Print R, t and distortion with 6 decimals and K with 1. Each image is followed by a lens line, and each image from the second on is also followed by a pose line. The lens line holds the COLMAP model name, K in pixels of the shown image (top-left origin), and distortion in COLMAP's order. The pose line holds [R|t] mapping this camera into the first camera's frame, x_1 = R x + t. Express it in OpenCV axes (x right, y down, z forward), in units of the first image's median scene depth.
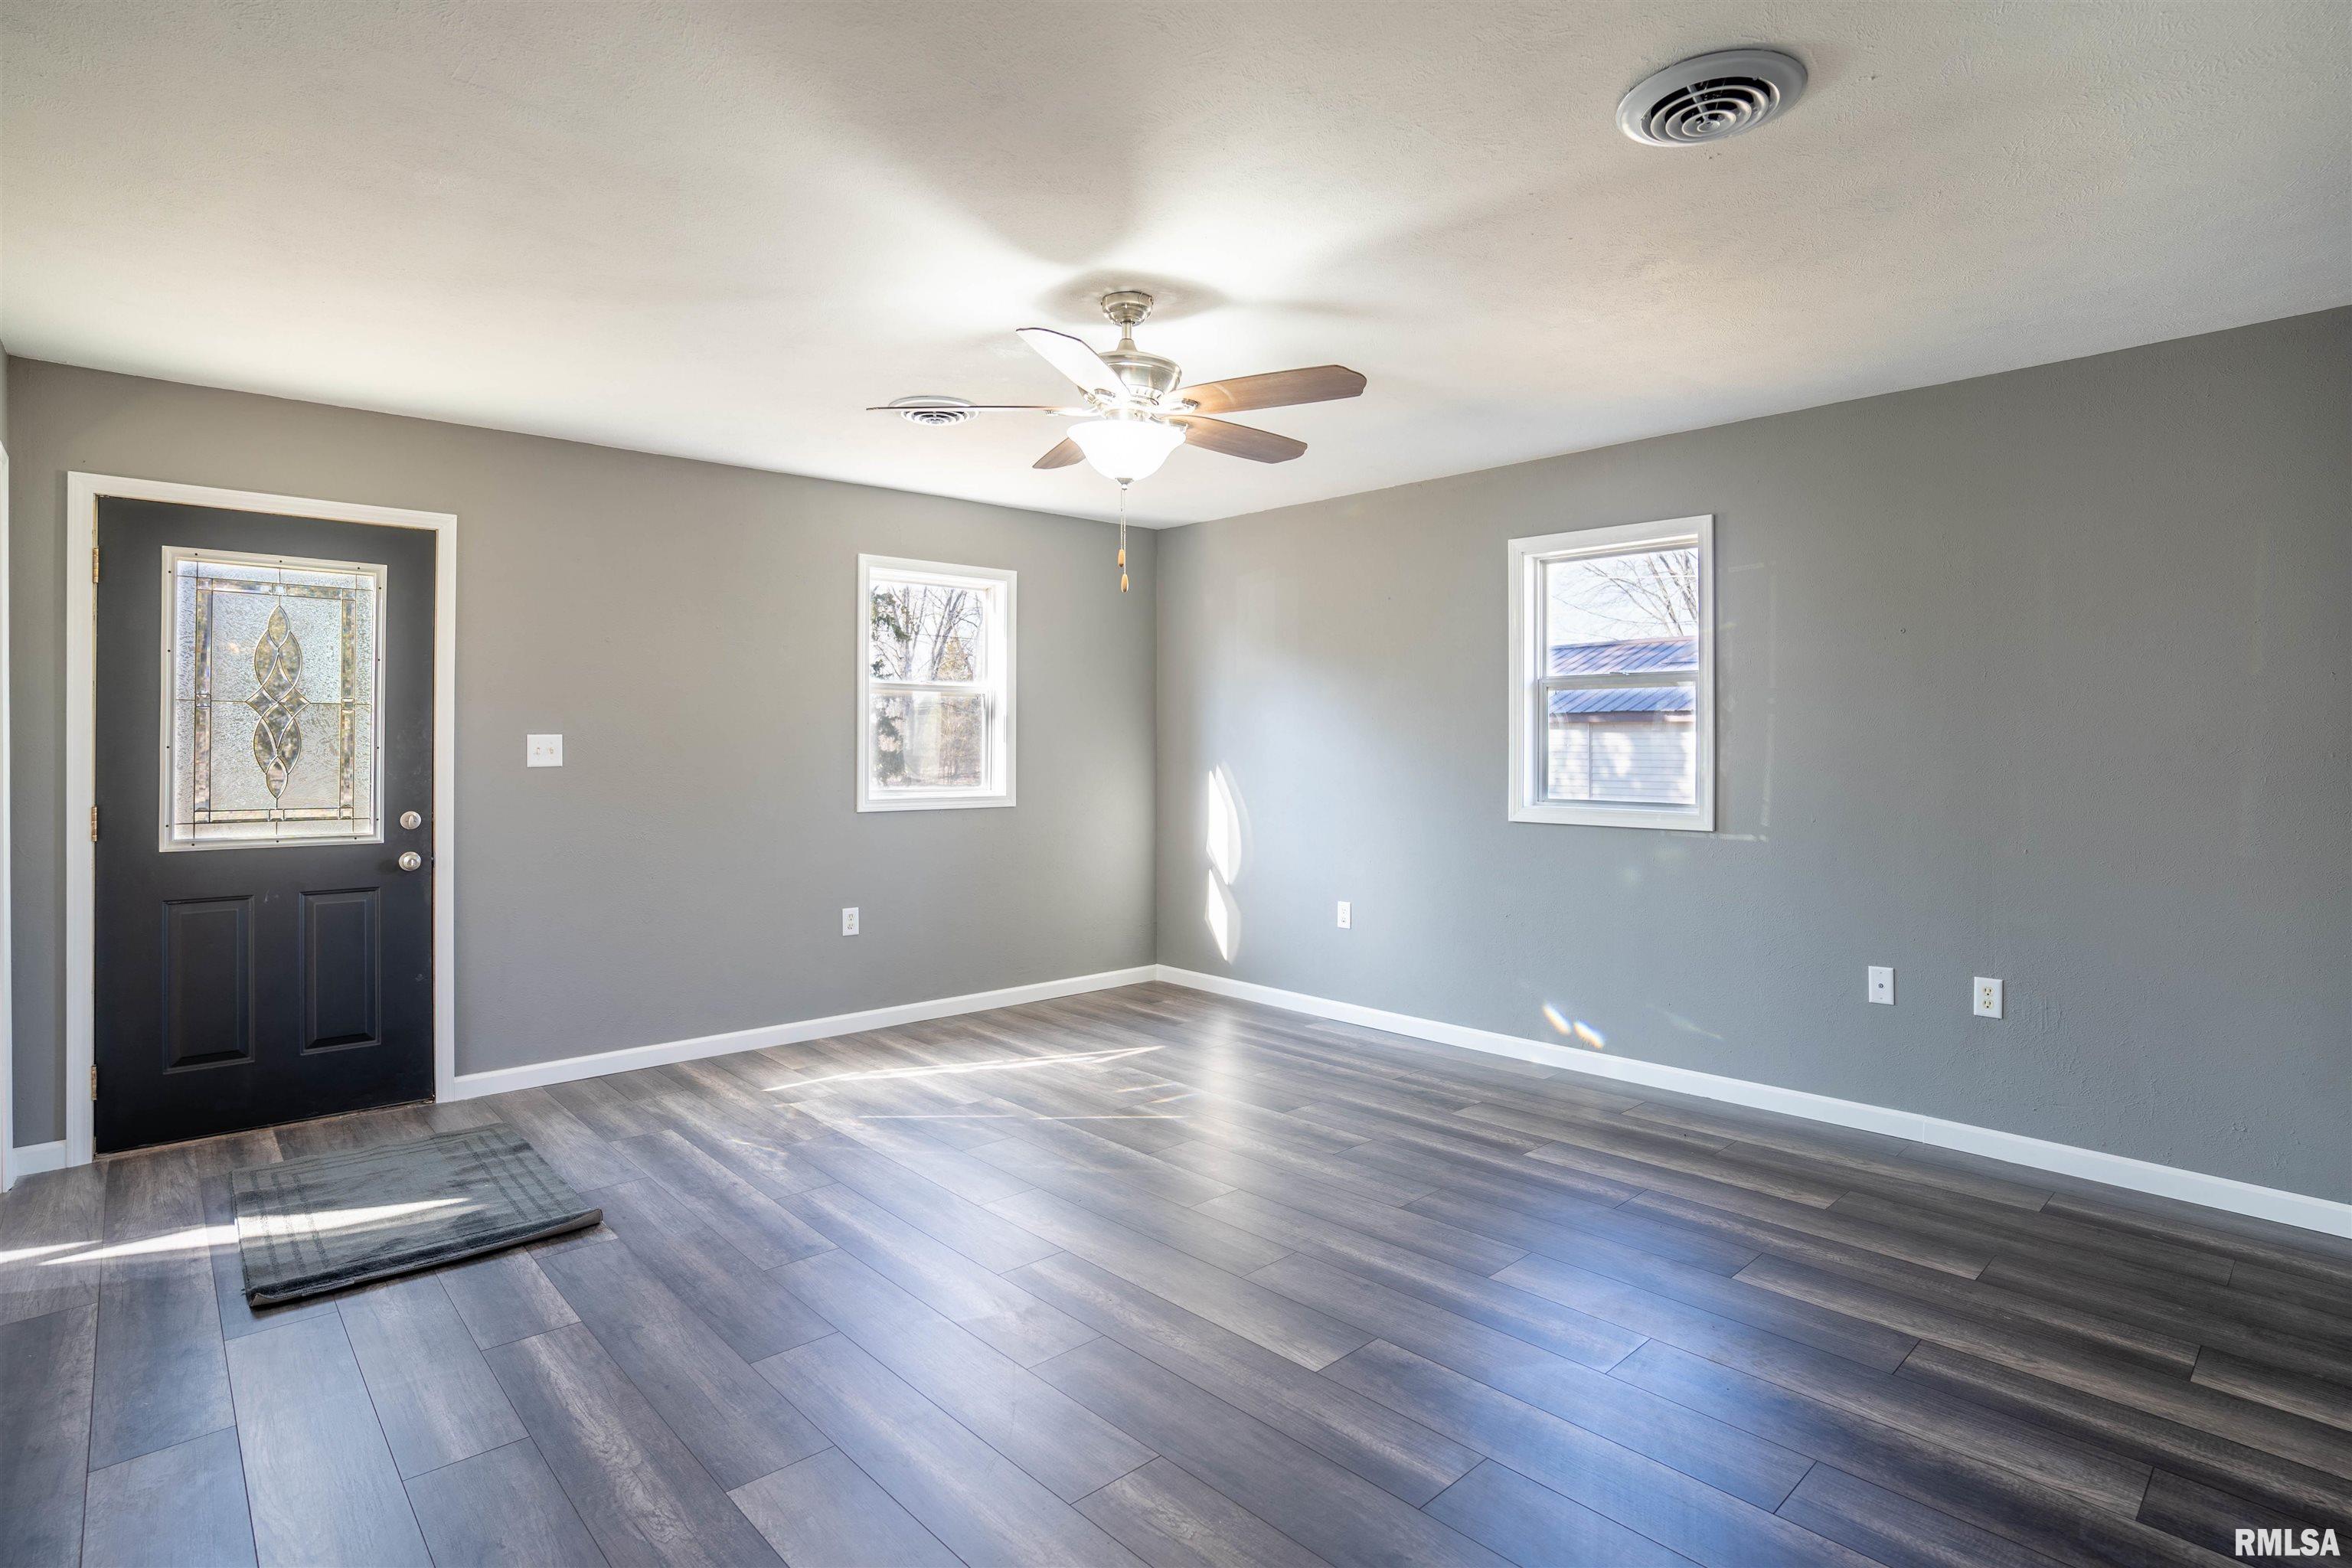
lens RADIAL K [[1178.9, 0, 1172.9], [0, 1178.9, 747.5], [0, 0, 1]] dist [-0.079221, 0.029628]
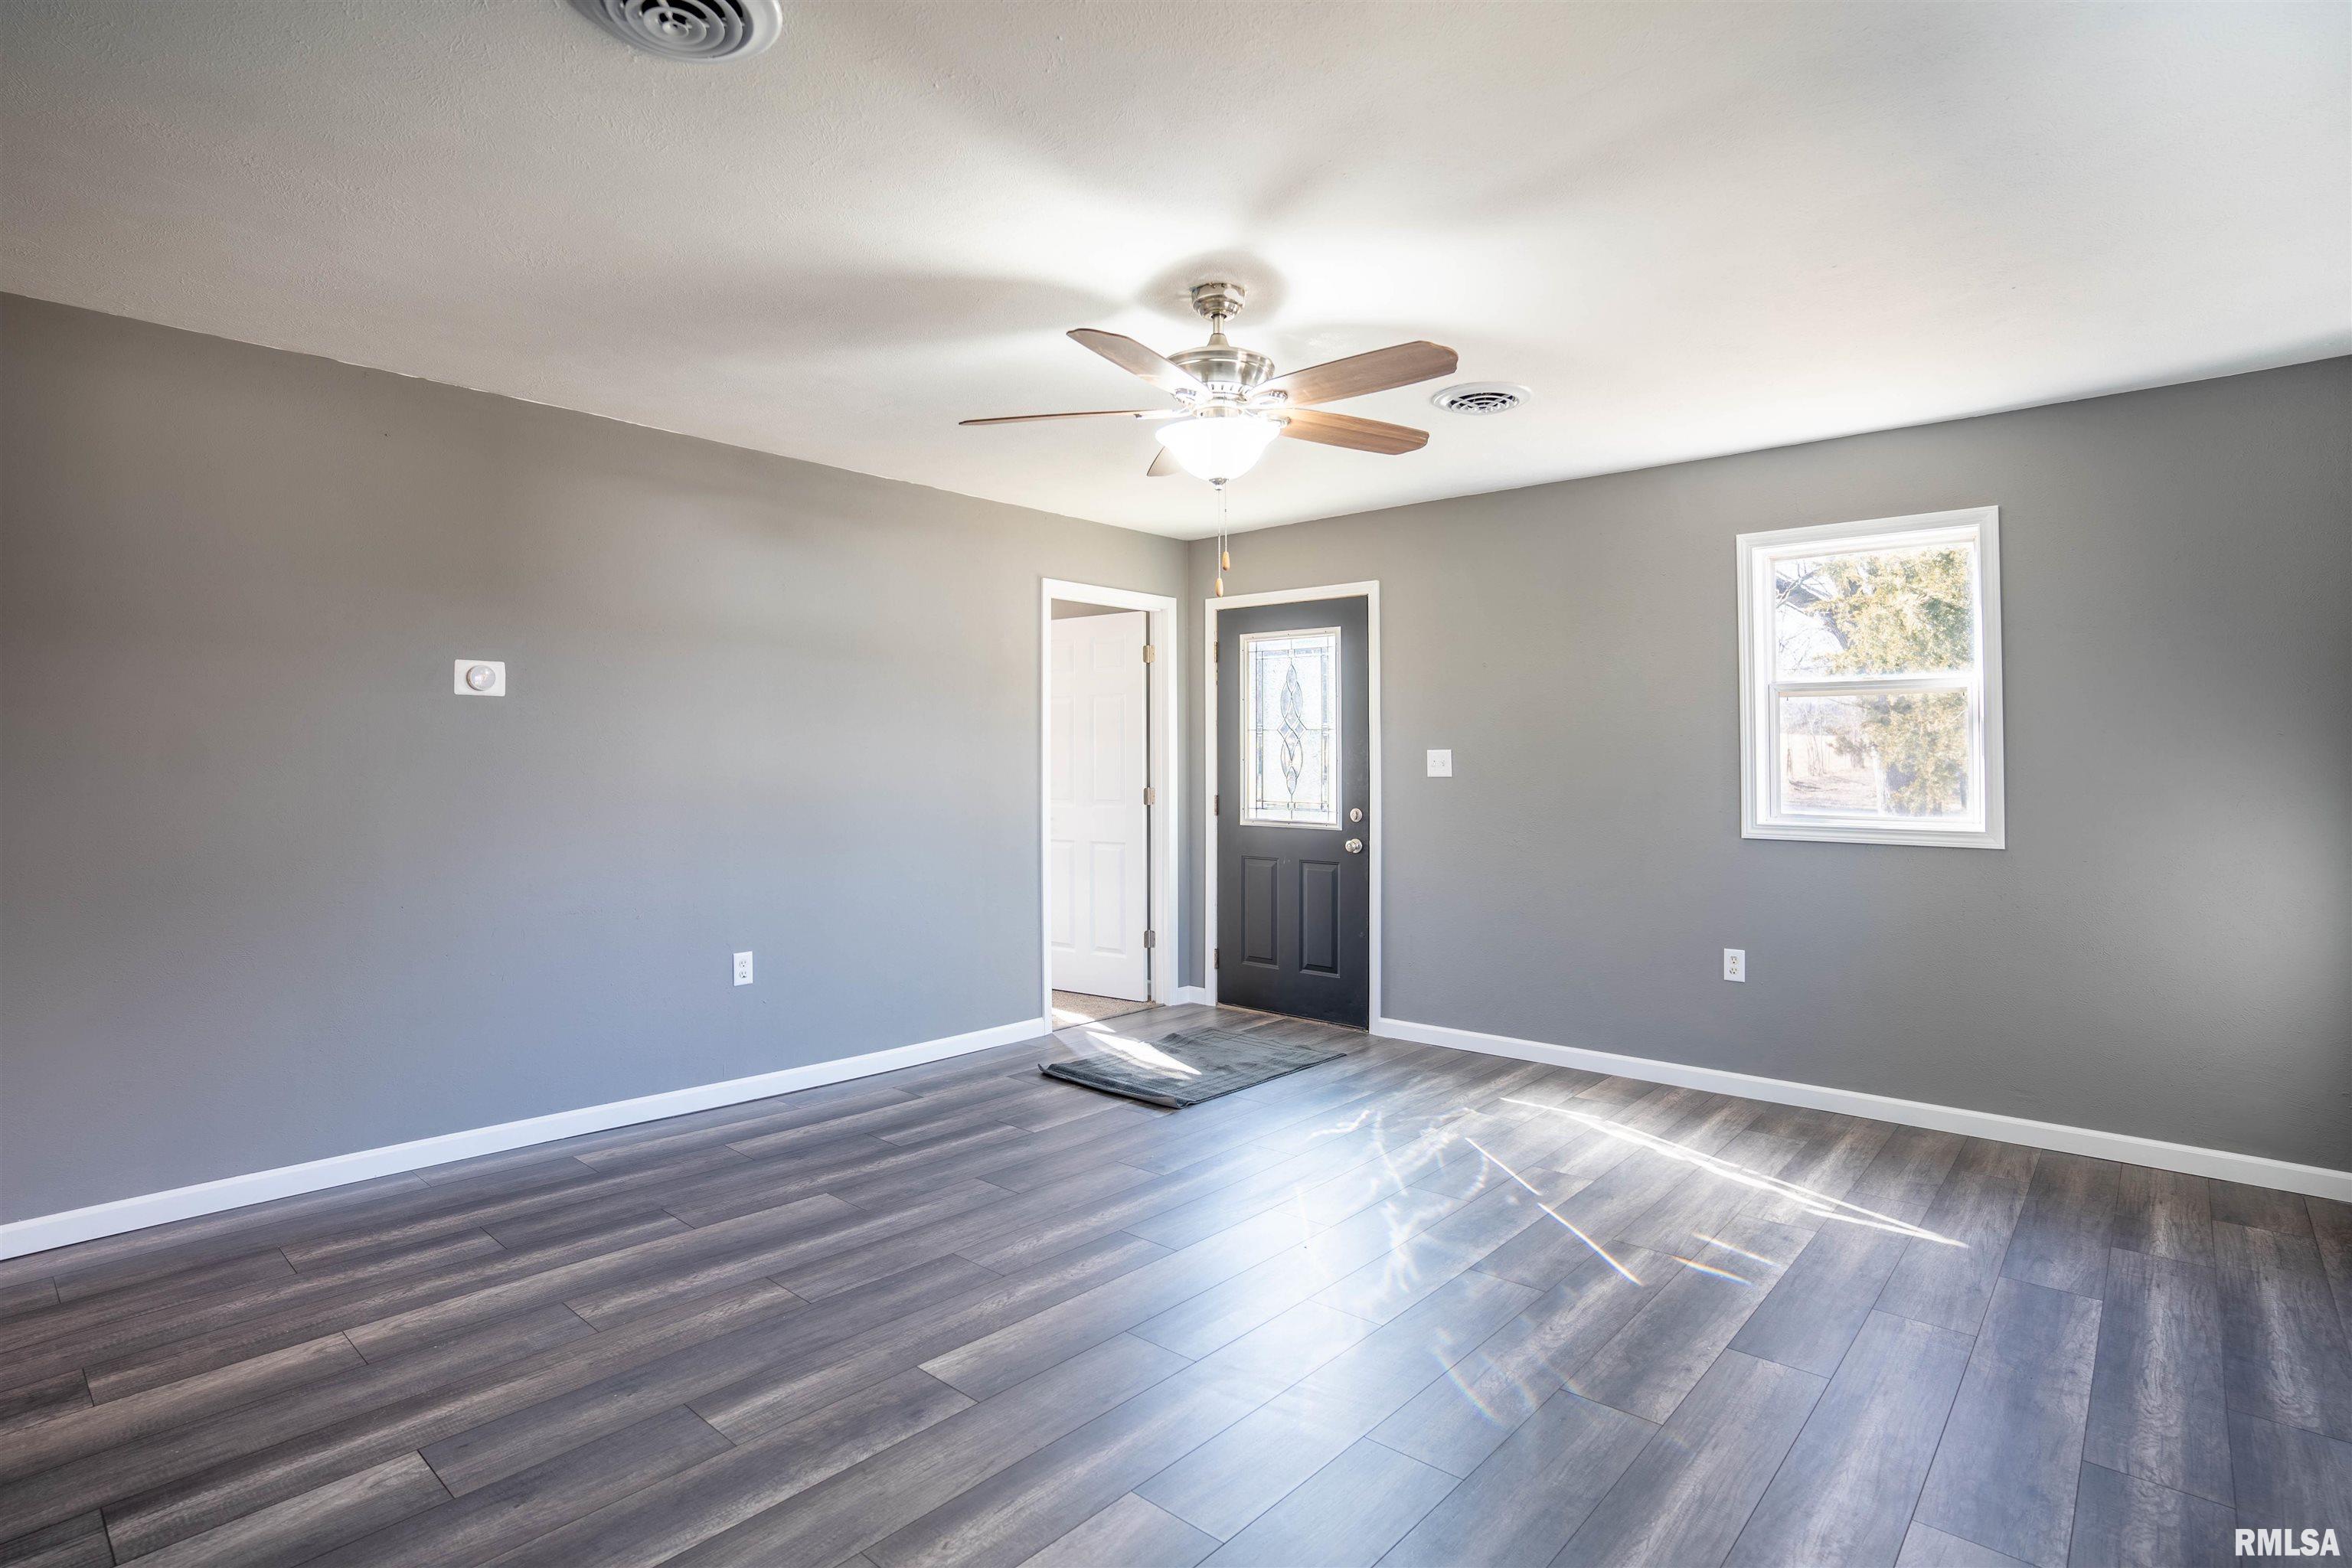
lens RADIAL K [[1178.9, 0, 1172.9], [0, 1178.9, 747.5], [0, 0, 1]] dist [-0.079221, 0.029628]
pose [[0.099085, -0.011222, -0.995016, 0.743949], [-0.005053, 0.999918, -0.011780, 0.002193], [0.995066, 0.006195, 0.099020, 0.713985]]
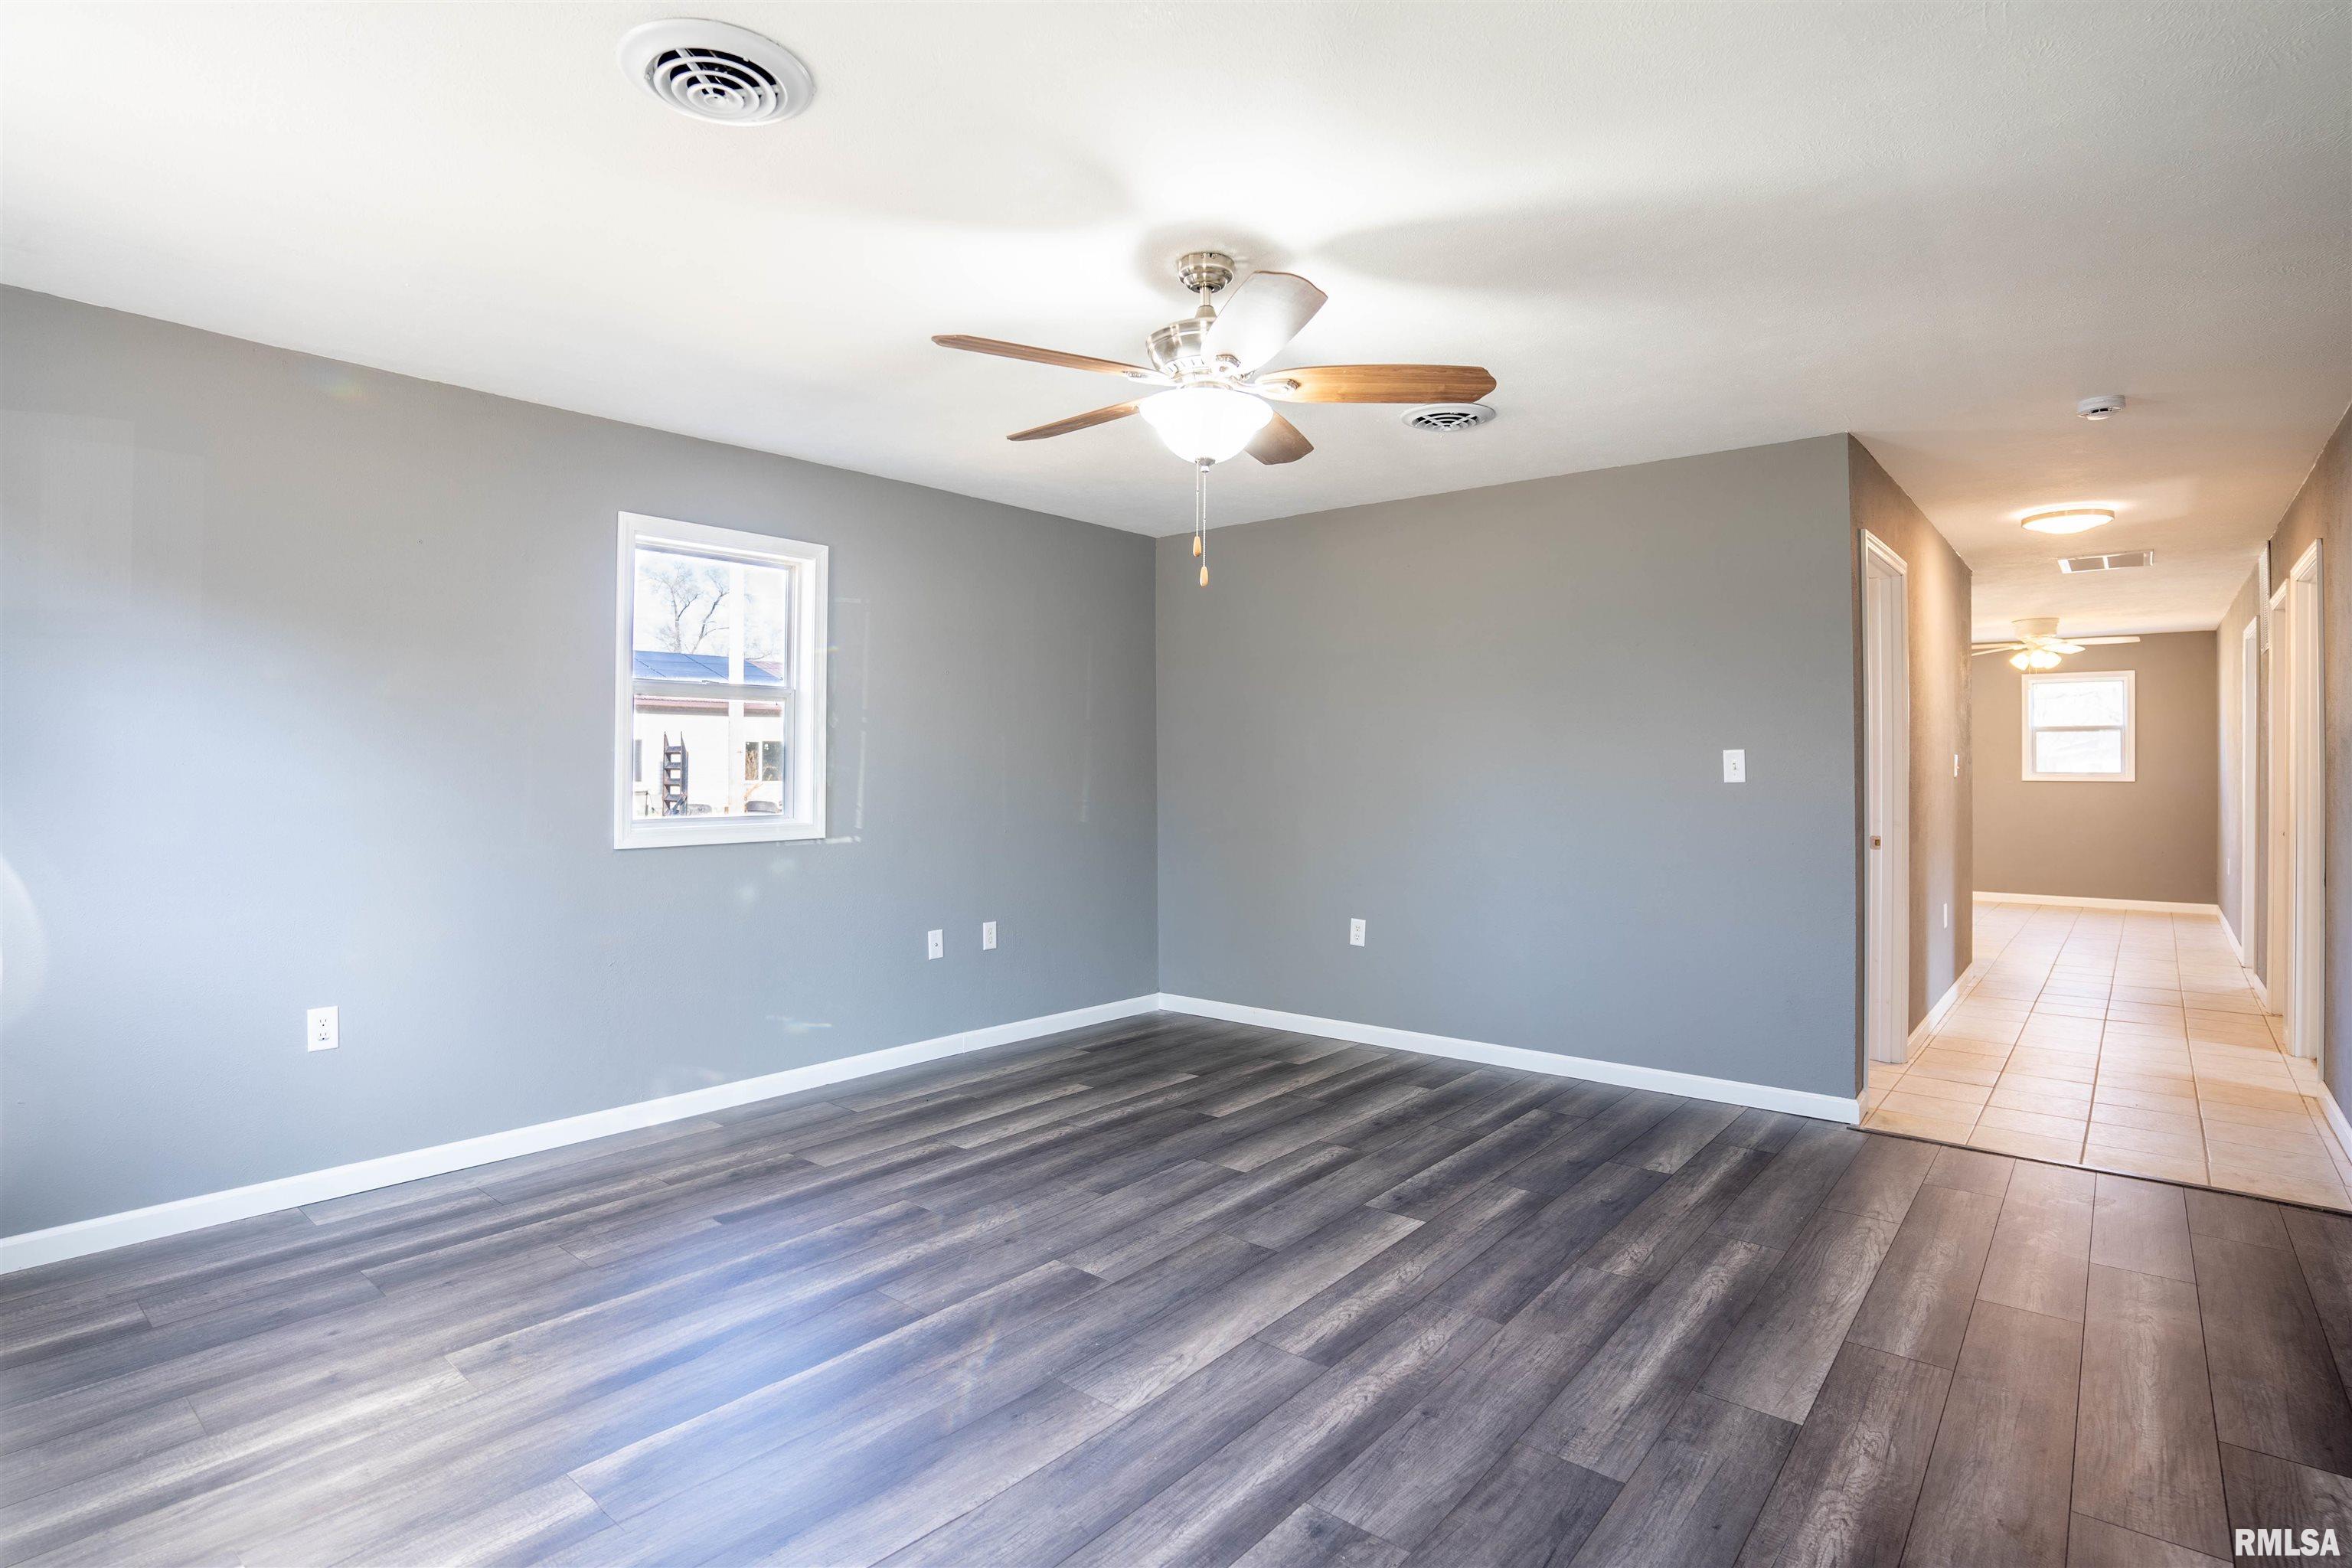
lens RADIAL K [[1178.9, 0, 1172.9], [0, 1178.9, 747.5], [0, 0, 1]] dist [-0.079221, 0.029628]
pose [[-0.129136, 0.012417, 0.991549, -0.758821], [0.000639, 0.999922, -0.012439, 0.001649], [-0.991627, -0.000973, -0.129134, 0.935839]]
